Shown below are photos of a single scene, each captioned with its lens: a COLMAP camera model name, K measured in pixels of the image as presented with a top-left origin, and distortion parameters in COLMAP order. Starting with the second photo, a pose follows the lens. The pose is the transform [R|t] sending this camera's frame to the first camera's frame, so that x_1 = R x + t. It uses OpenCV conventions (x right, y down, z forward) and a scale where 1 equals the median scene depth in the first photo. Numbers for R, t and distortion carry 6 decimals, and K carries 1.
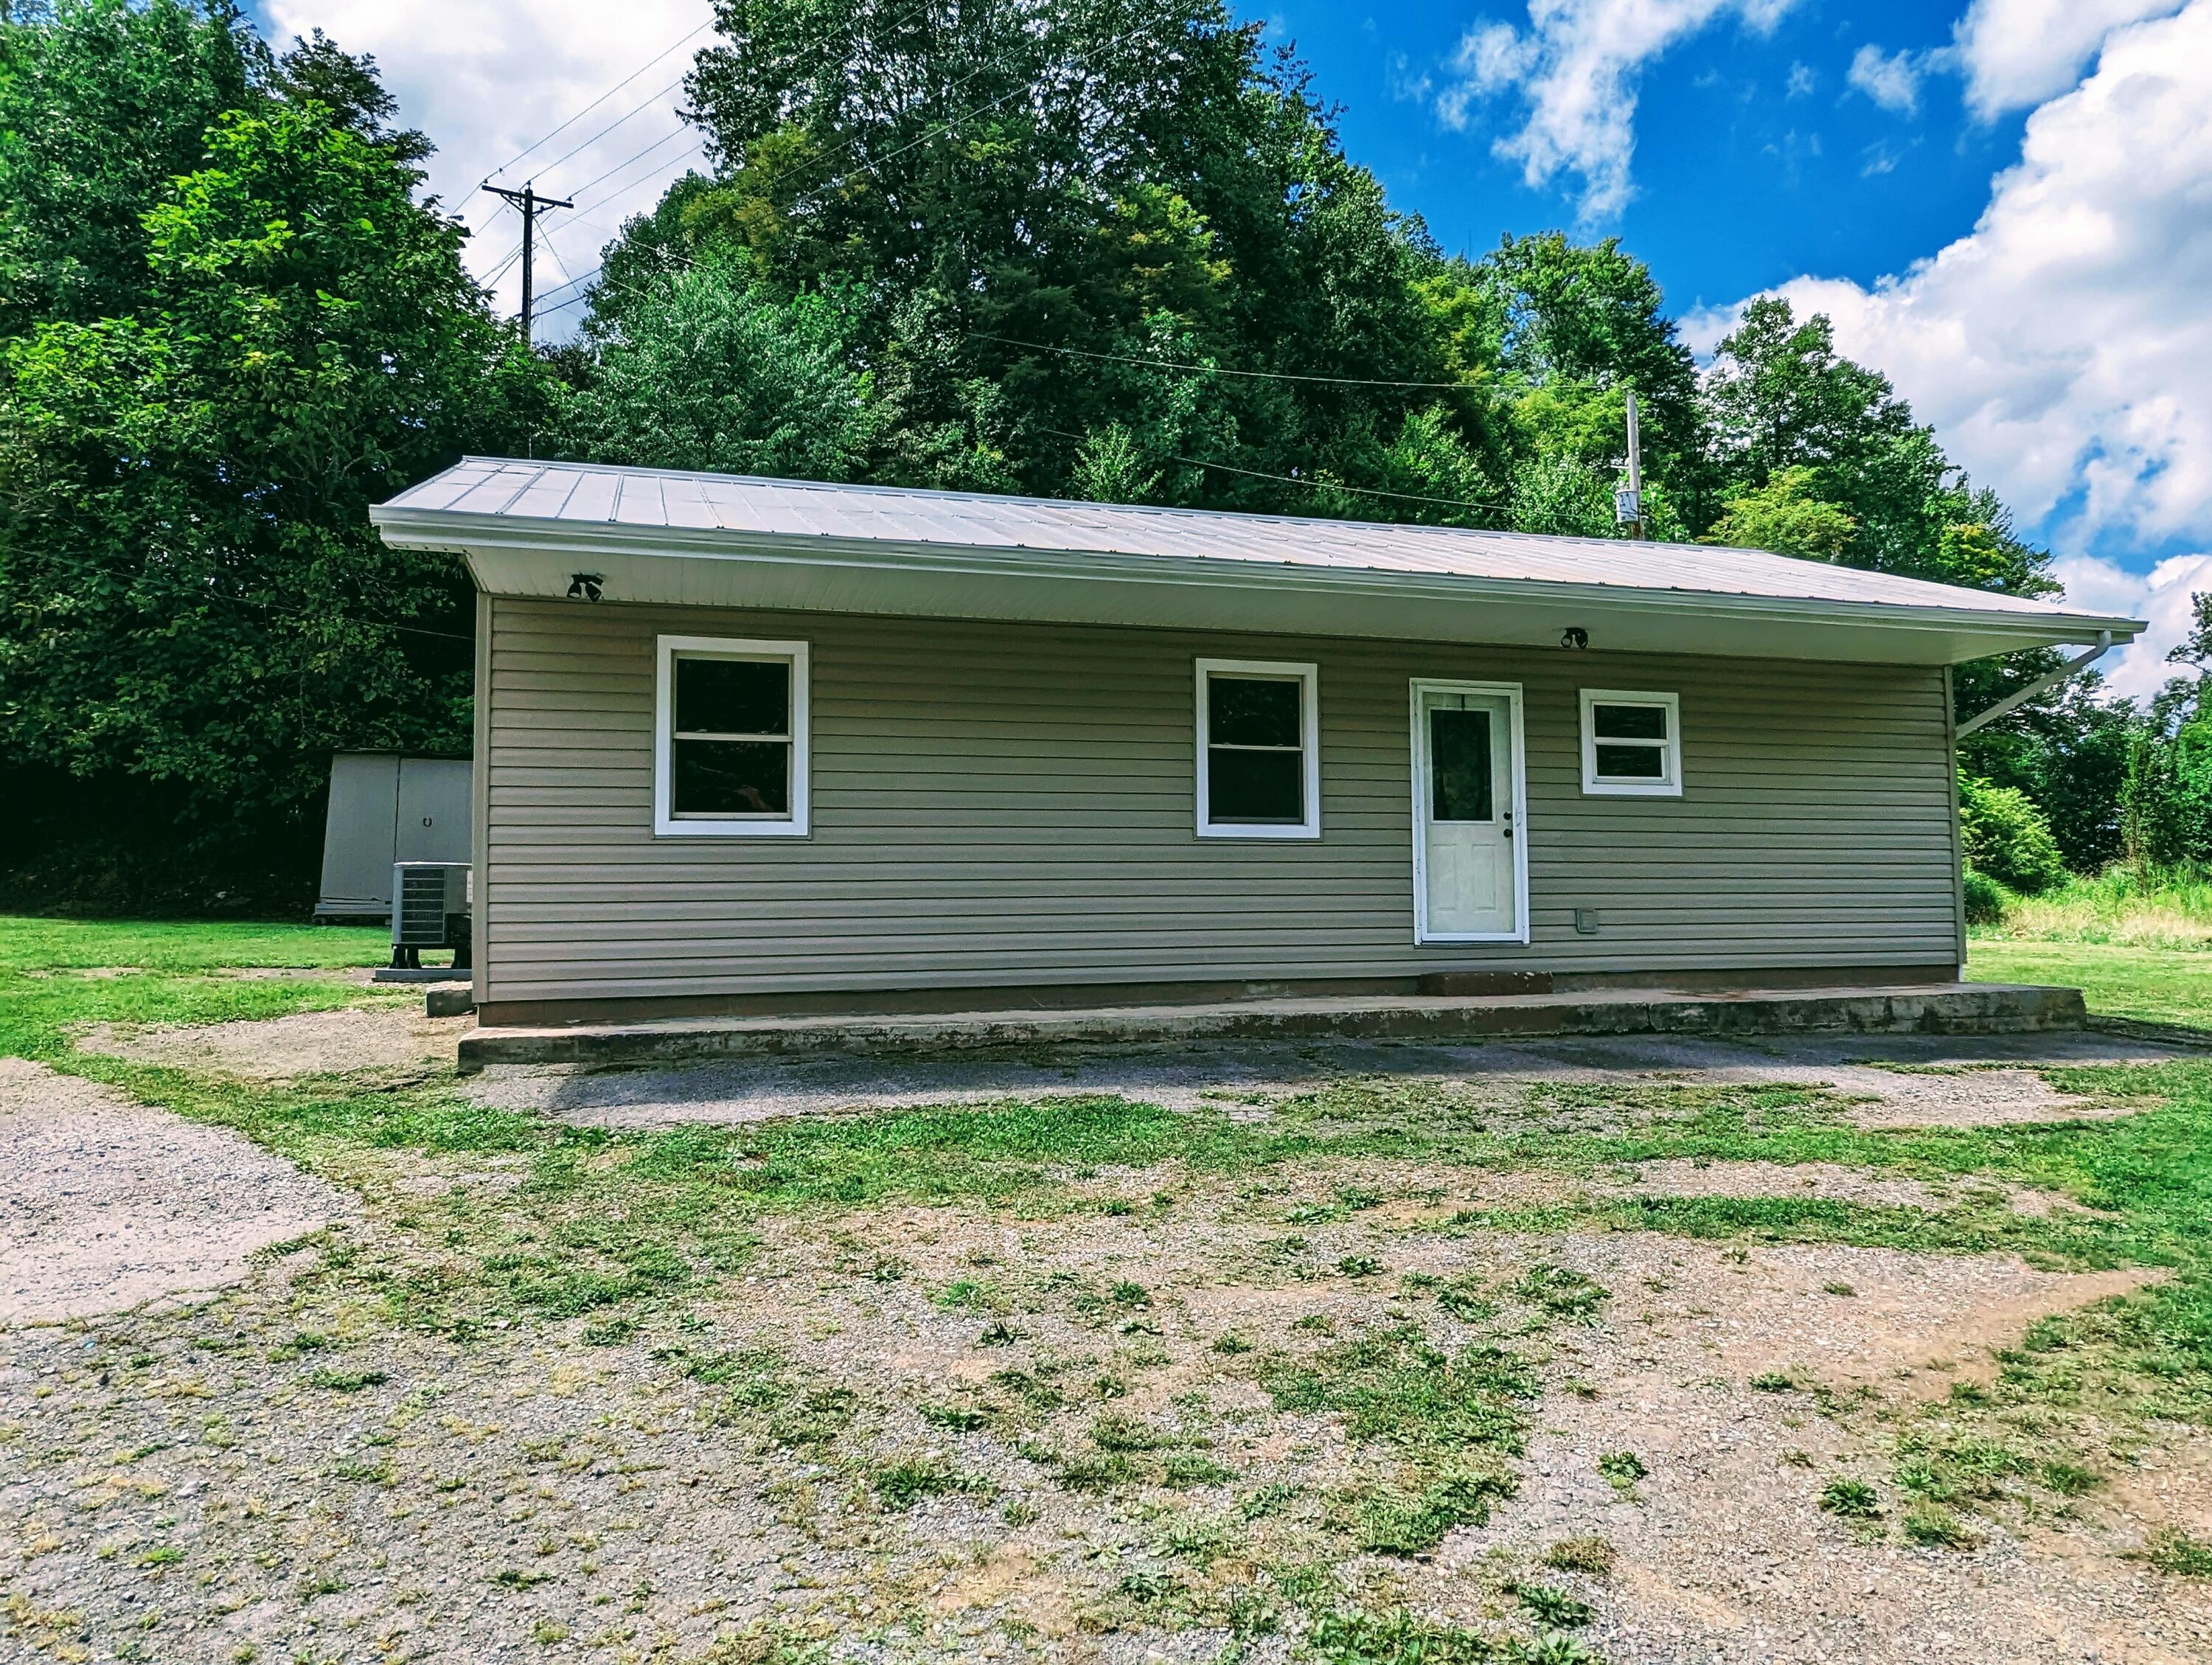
lens RADIAL K [[1053.0, 0, 1091.6], [0, 1053.0, 833.7], [0, 0, 1]] dist [0.000793, -0.000079]
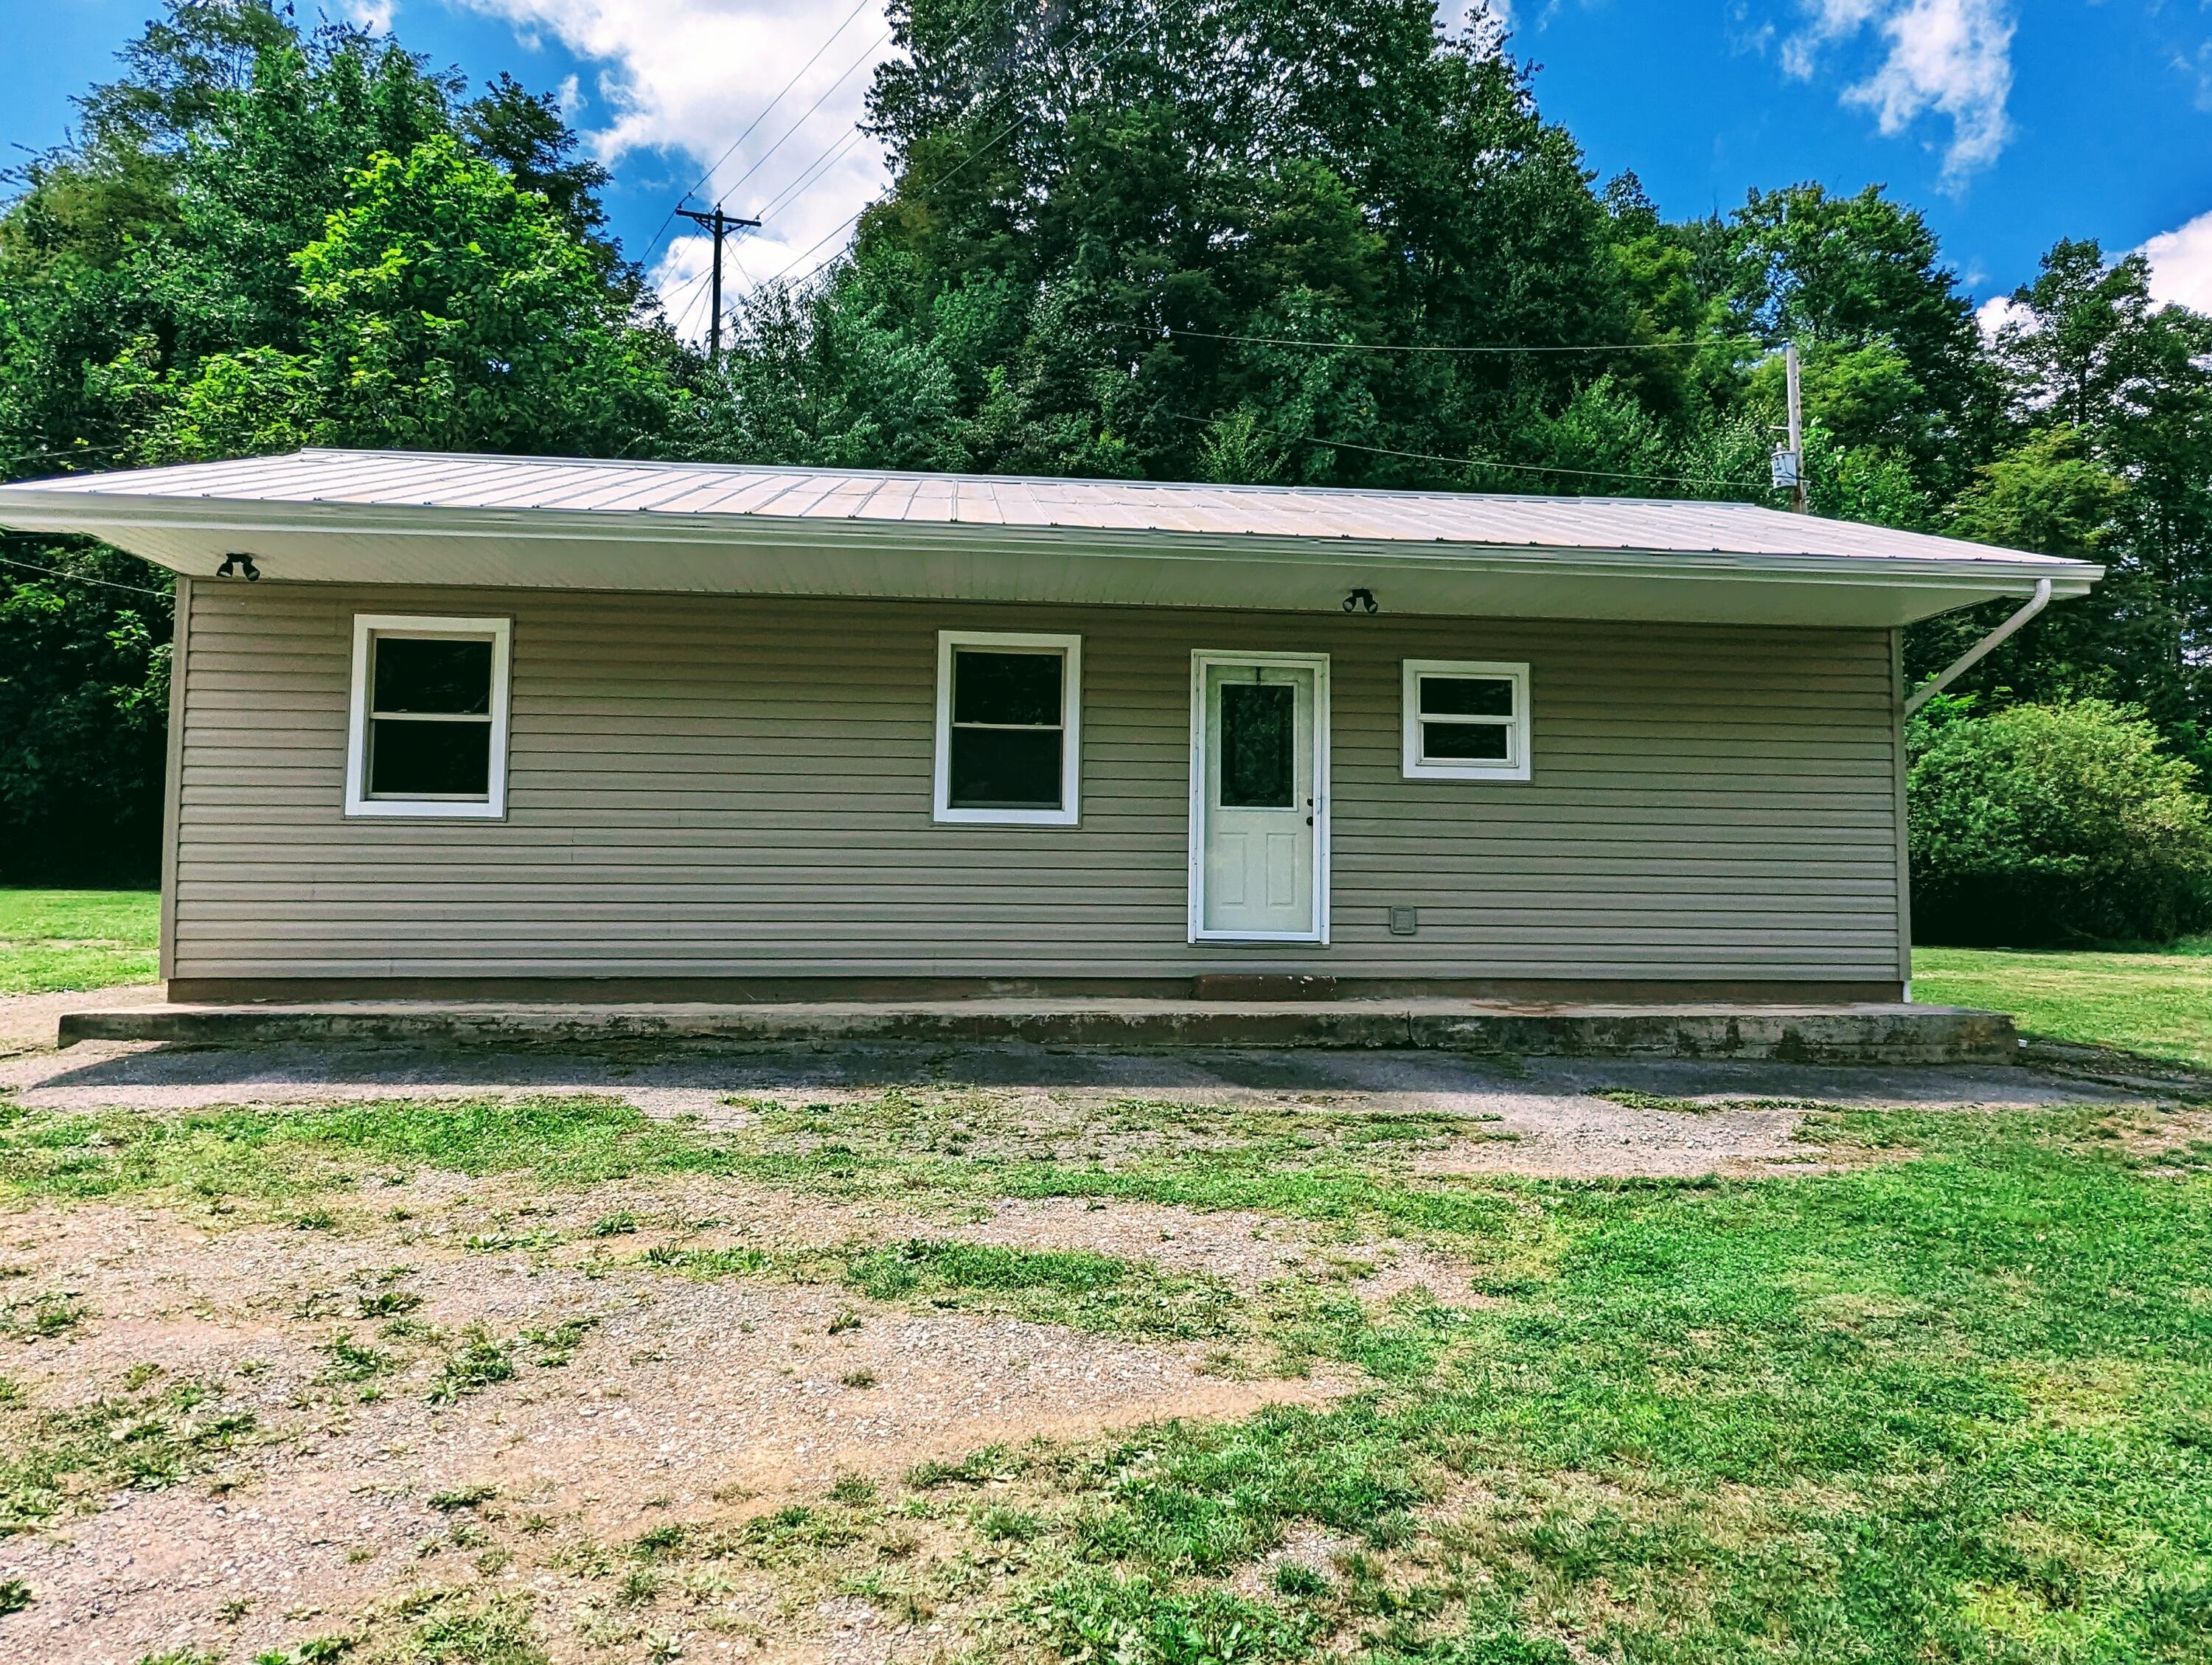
lens RADIAL K [[1061.8, 0, 1136.7], [0, 1061.8, 826.7], [0, 0, 1]] dist [0.000756, -0.000773]
pose [[0.991122, 0.007042, -0.132772, 0.378270], [-0.007157, 0.999974, -0.000392, 0.005721], [0.132766, 0.001339, 0.991147, 0.086520]]
